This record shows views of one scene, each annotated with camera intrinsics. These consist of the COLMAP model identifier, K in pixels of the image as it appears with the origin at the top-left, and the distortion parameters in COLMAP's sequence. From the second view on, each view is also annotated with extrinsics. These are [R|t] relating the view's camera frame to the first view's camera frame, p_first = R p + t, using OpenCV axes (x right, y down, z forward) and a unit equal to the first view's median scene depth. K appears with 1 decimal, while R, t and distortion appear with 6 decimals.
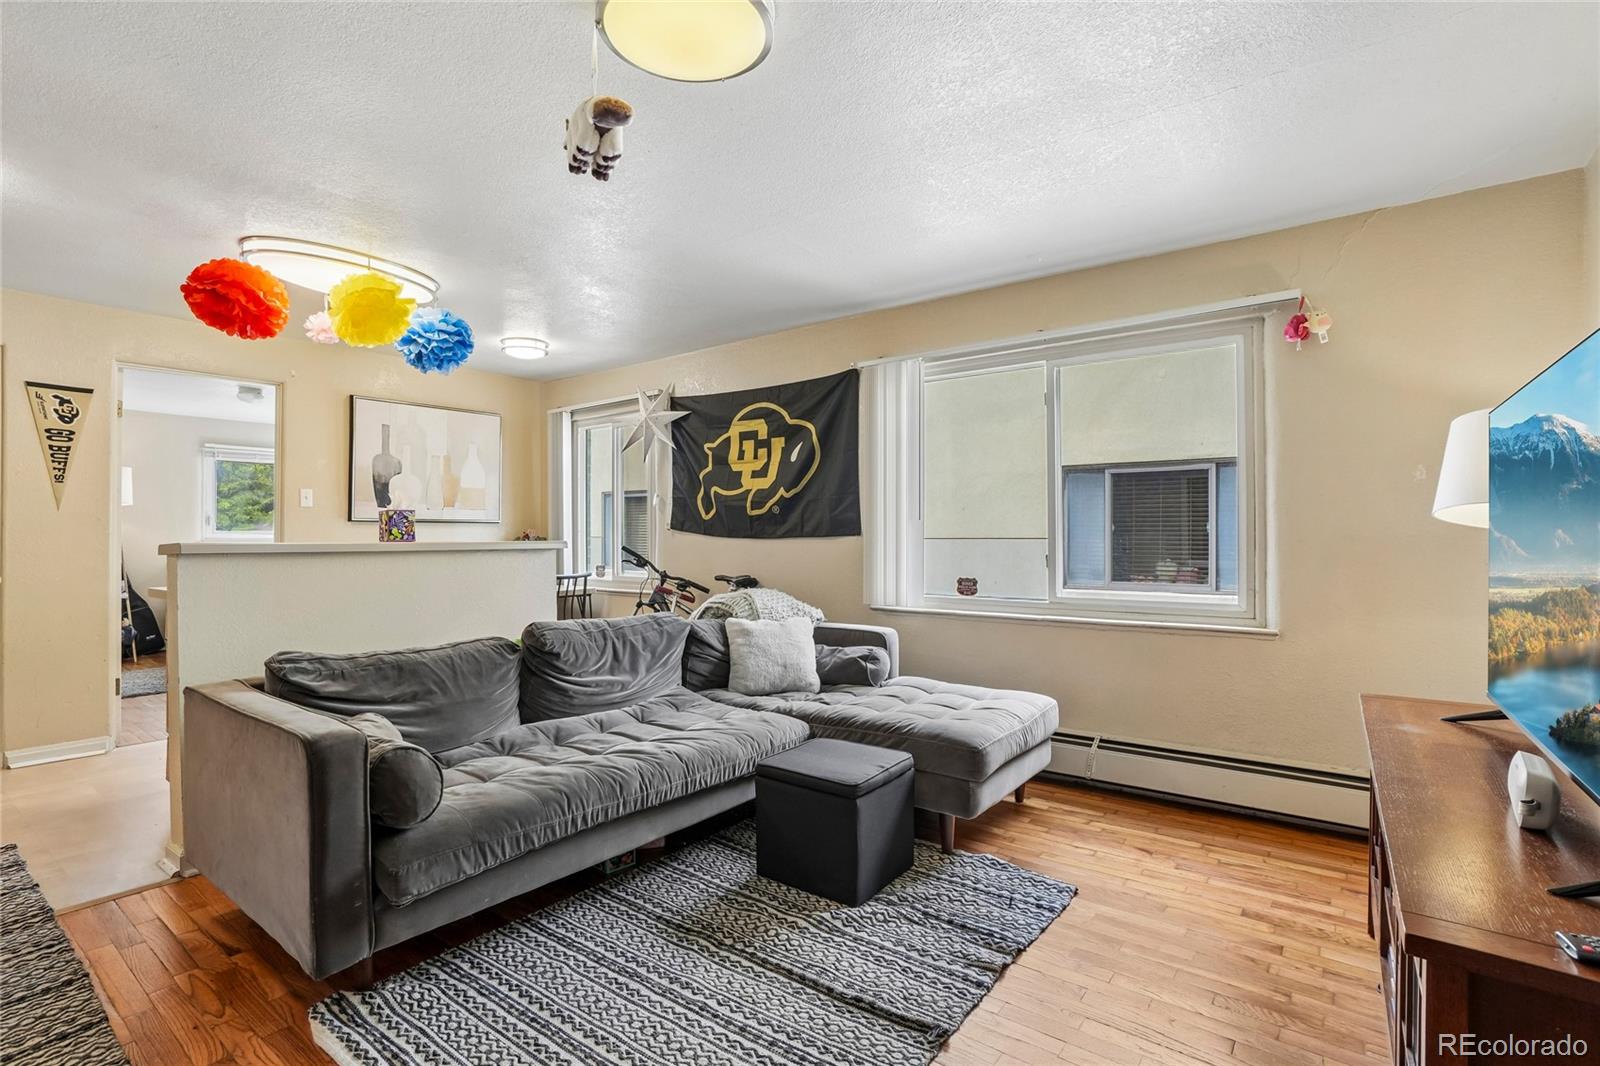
lens RADIAL K [[782.6, 0, 803.0], [0, 782.6, 549.5], [0, 0, 1]] dist [-0.044193, 0.018511]
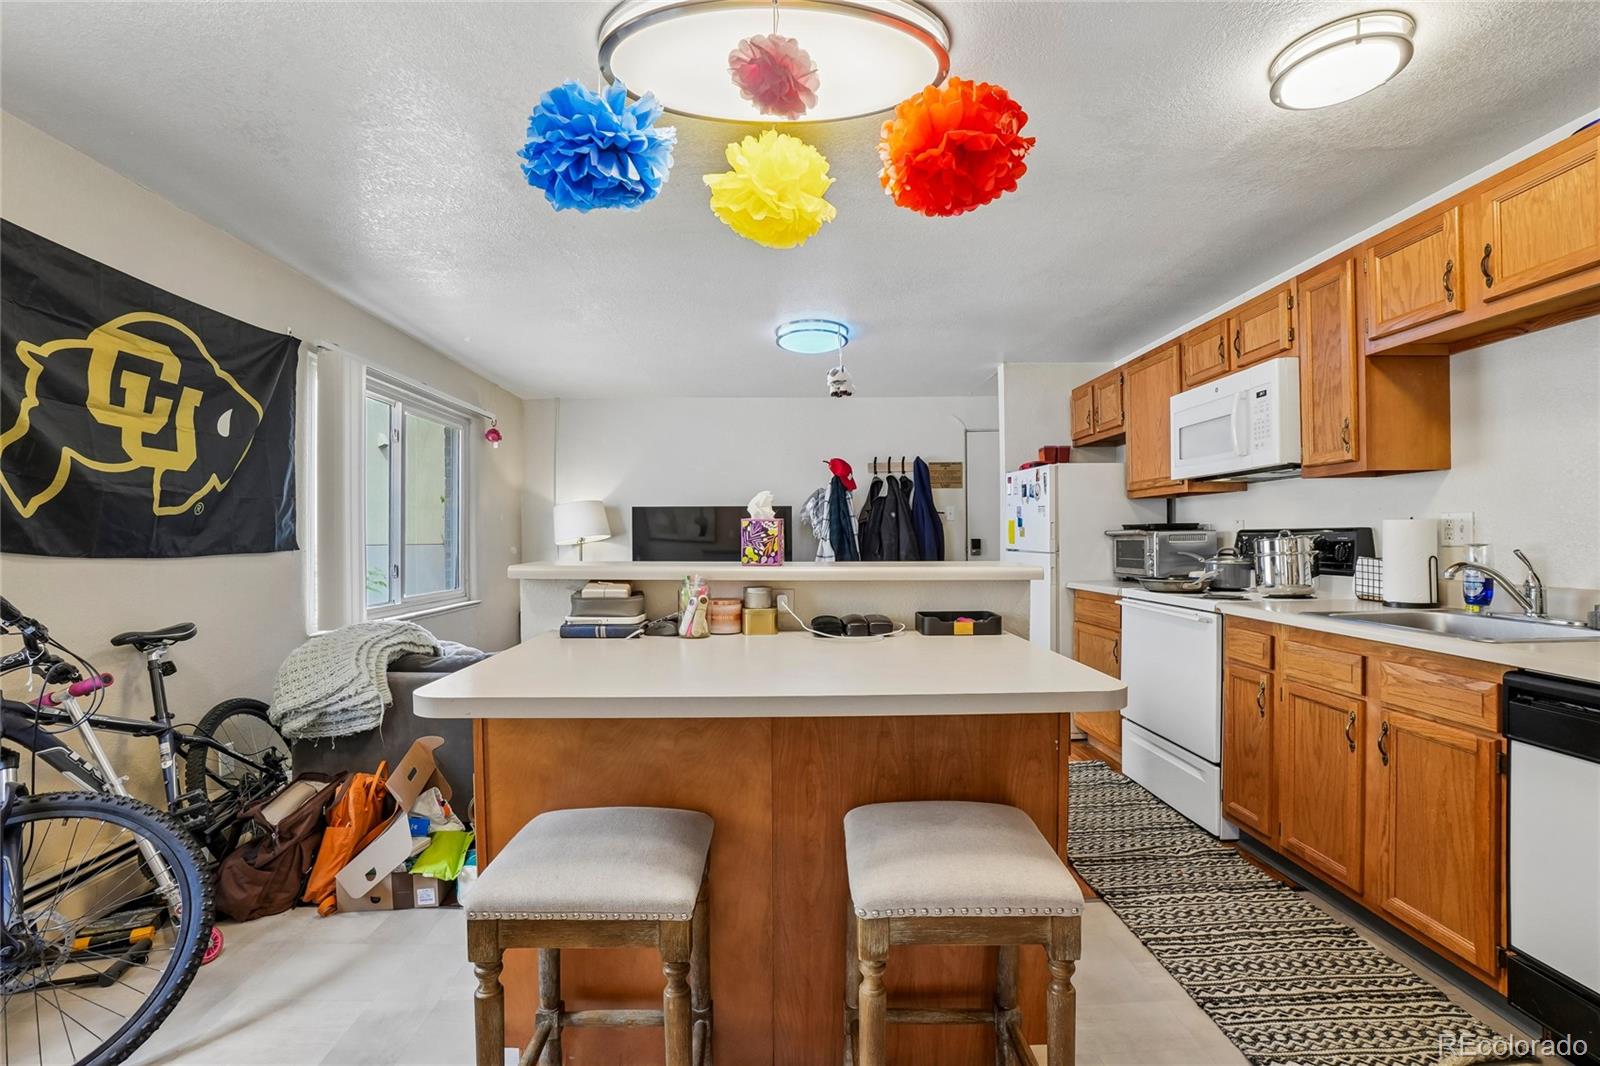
lens RADIAL K [[714.8, 0, 795.3], [0, 714.8, 546.3], [0, 0, 1]] dist [-0.053099, 0.017123]
pose [[-0.643263, -0.006268, 0.765620, -0.747944], [0.011681, 0.999770, 0.017998, -0.026712], [-0.765556, 0.020521, -0.643042, 1.004343]]
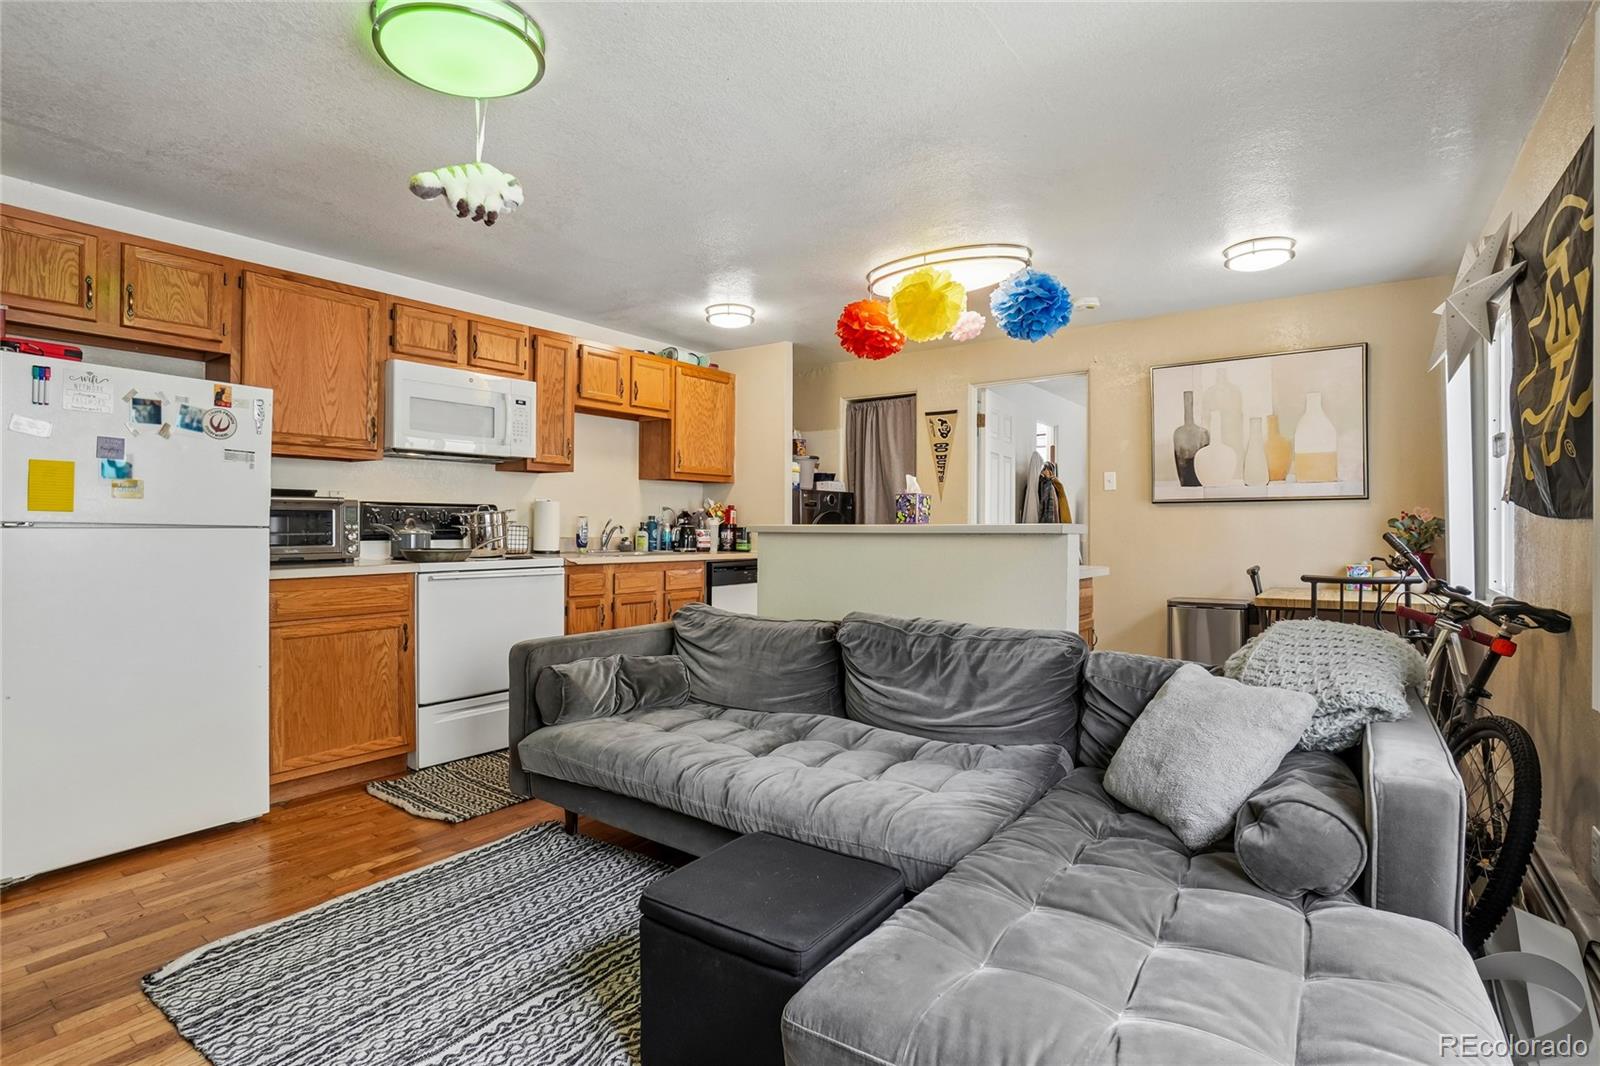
lens RADIAL K [[782.6, 0, 786.7], [0, 782.6, 523.7], [0, 0, 1]] dist [-0.044193, 0.018511]
pose [[0.033521, -0.001841, -0.999436, 0.358871], [-0.011468, 0.999932, -0.002227, -0.005301], [0.999372, 0.011536, 0.033498, 0.581227]]
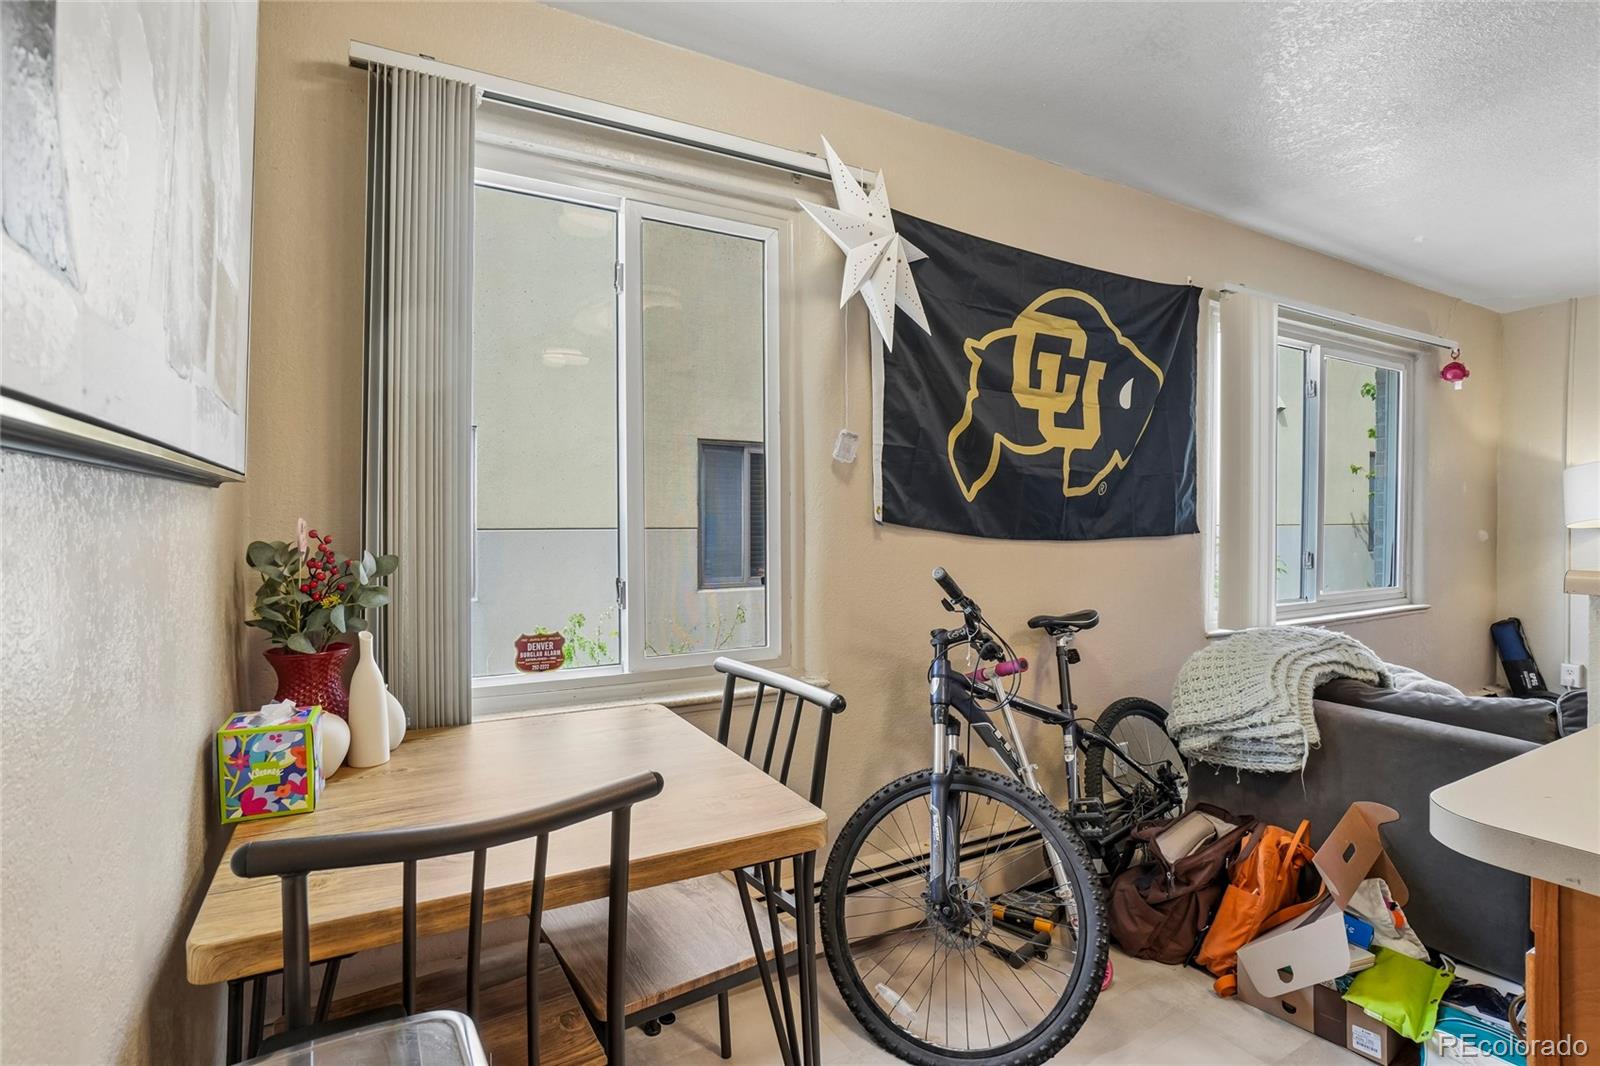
lens RADIAL K [[782.6, 0, 781.2], [0, 782.6, 535.6], [0, 0, 1]] dist [-0.044193, 0.018511]
pose [[0.383079, -0.018447, 0.923531, -0.649517], [0.013879, 0.999803, 0.014213, -0.028692], [-0.923611, 0.007373, 0.383260, 1.011480]]
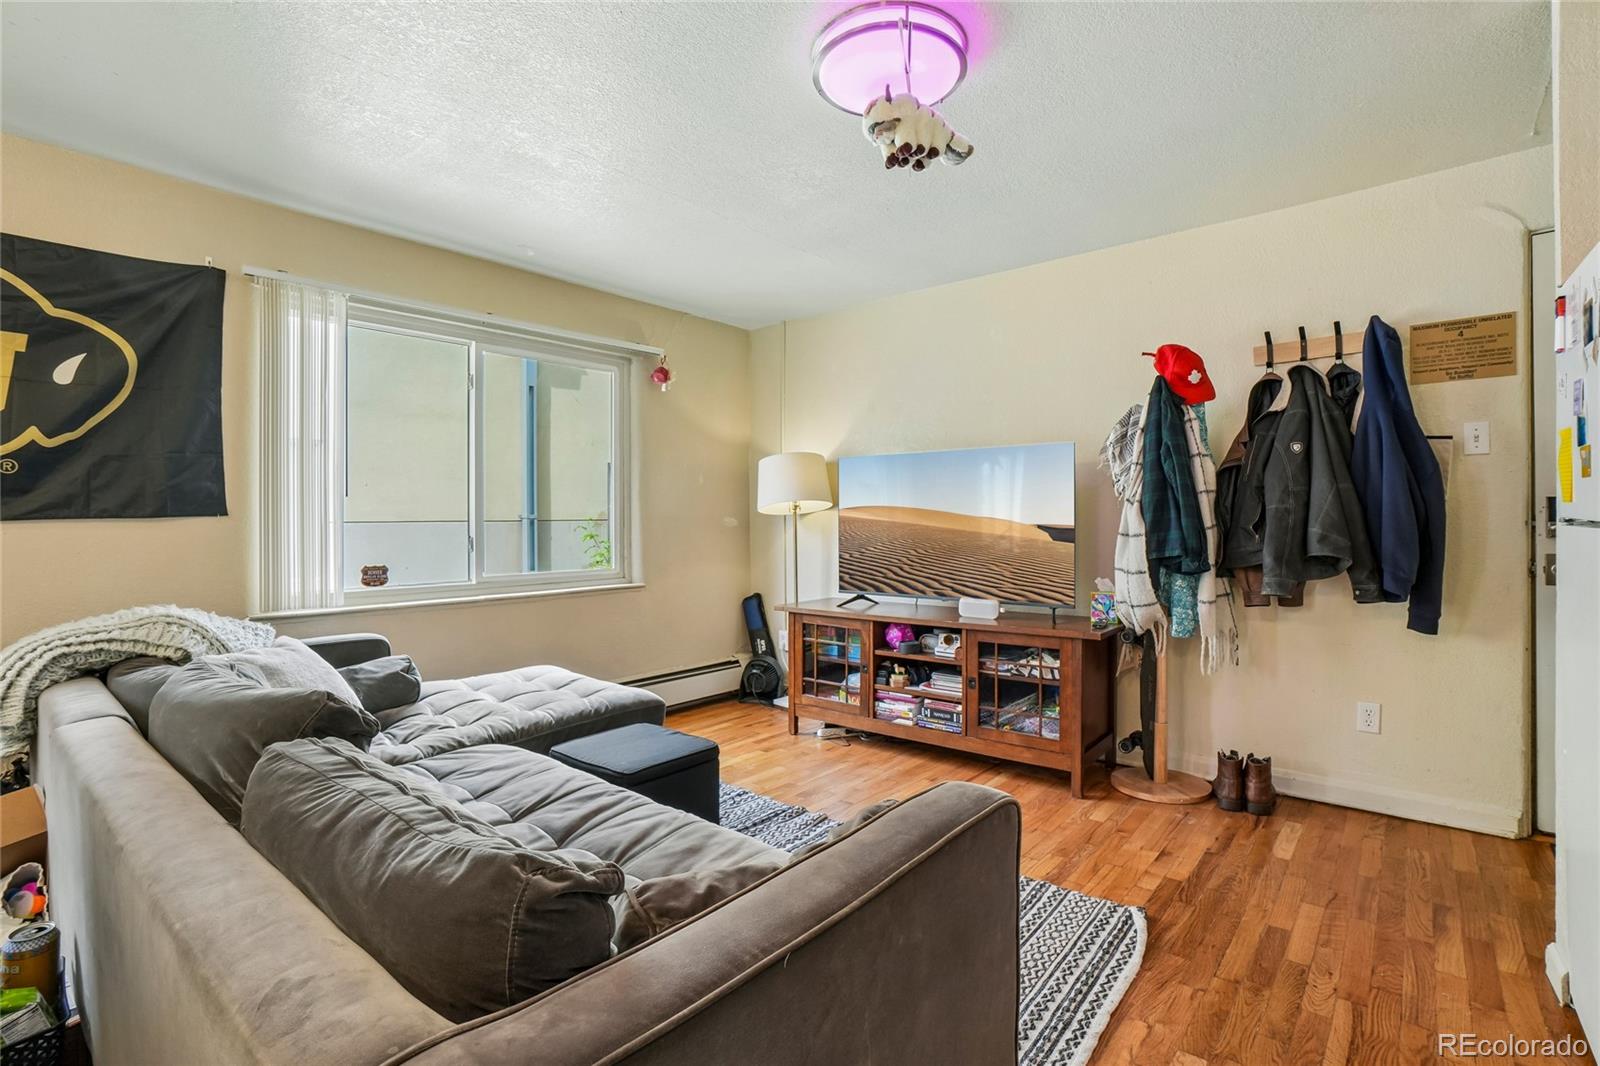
lens RADIAL K [[782.6, 0, 792.6], [0, 782.6, 526.0], [0, 0, 1]] dist [-0.044193, 0.018511]
pose [[0.038141, -0.008244, 0.999238, -0.542642], [0.016621, 0.999833, 0.007615, -0.005062], [-0.999134, 0.016318, 0.038272, 0.451200]]
